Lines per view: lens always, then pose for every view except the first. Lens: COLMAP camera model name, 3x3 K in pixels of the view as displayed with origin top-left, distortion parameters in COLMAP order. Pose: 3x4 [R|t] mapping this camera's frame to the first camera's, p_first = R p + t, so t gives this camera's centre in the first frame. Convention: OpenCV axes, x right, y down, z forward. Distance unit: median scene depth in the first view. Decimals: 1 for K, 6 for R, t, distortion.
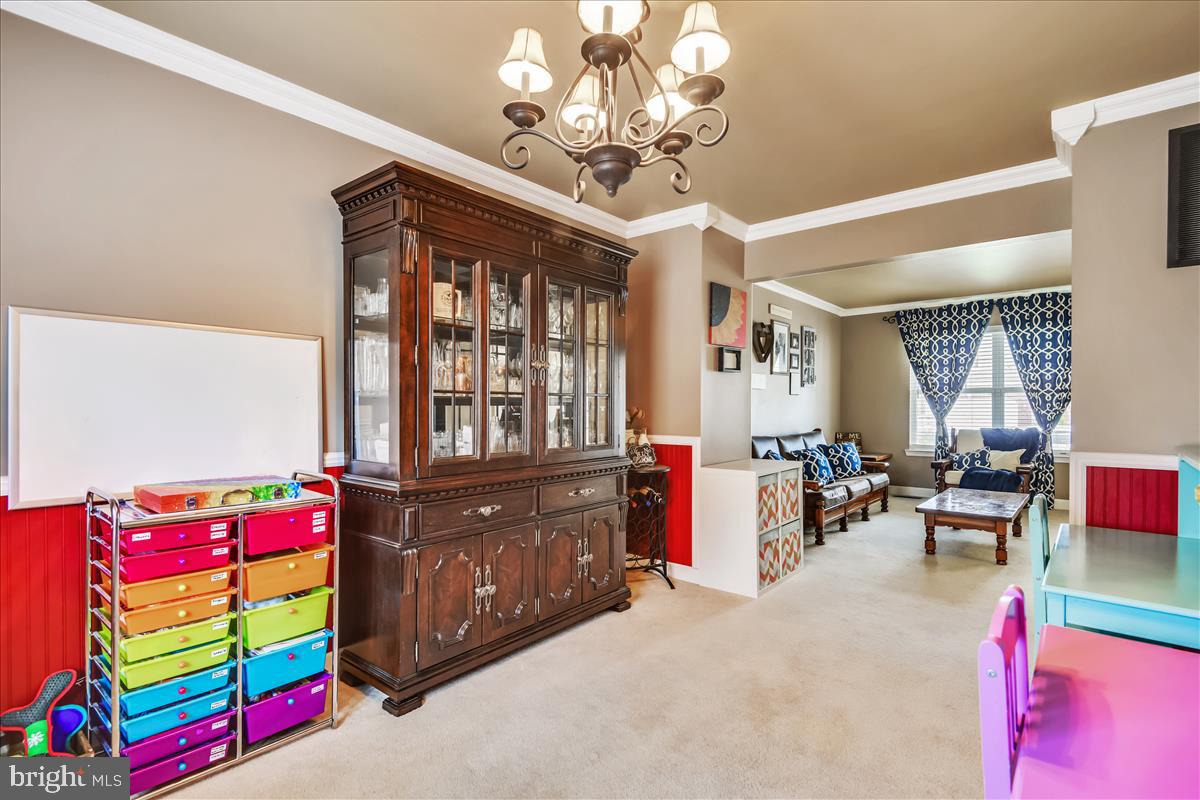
lens RADIAL K [[572.4, 0, 604.1], [0, 572.4, 410.2], [0, 0, 1]] dist [0.003633, -0.000166]
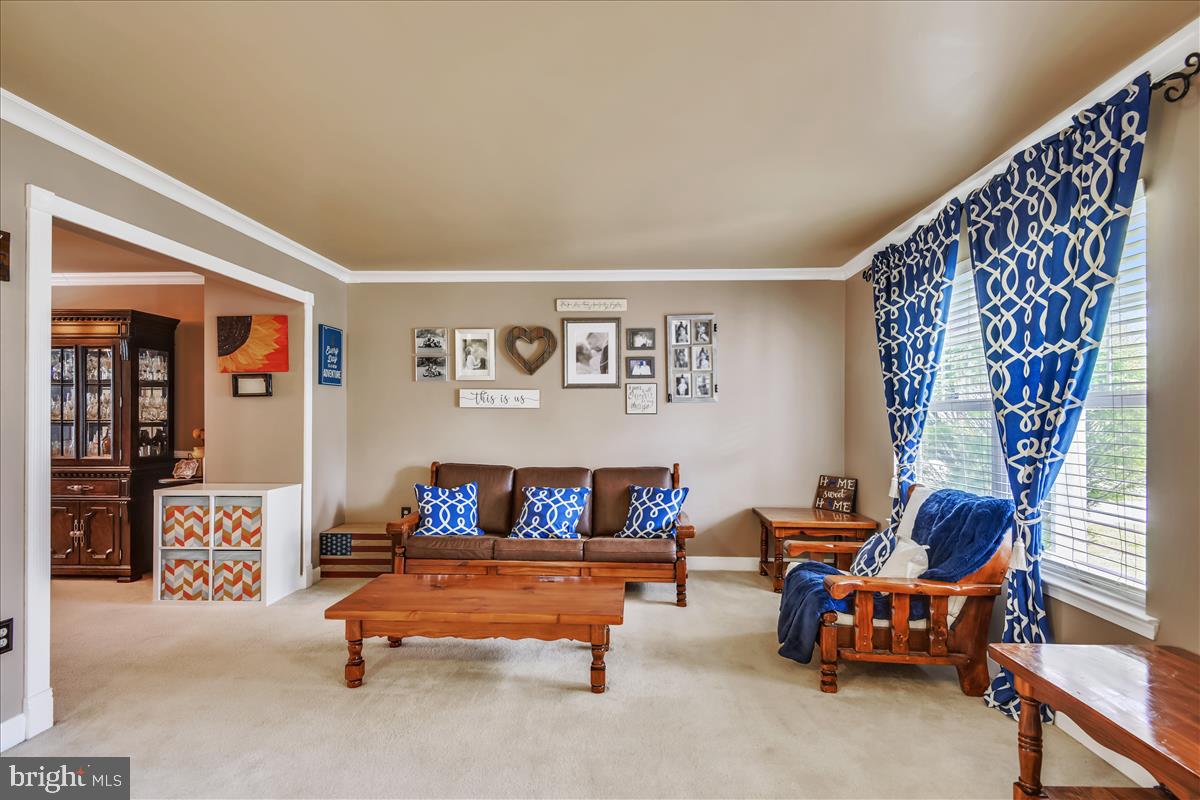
lens RADIAL K [[572.4, 0, 604.1], [0, 572.4, 410.2], [0, 0, 1]] dist [0.003633, -0.000166]
pose [[0.616695, -0.008086, -0.787161, 1.543917], [-0.006473, 0.999861, -0.015342, -0.034628], [0.787176, 0.014557, 0.616557, 0.916458]]
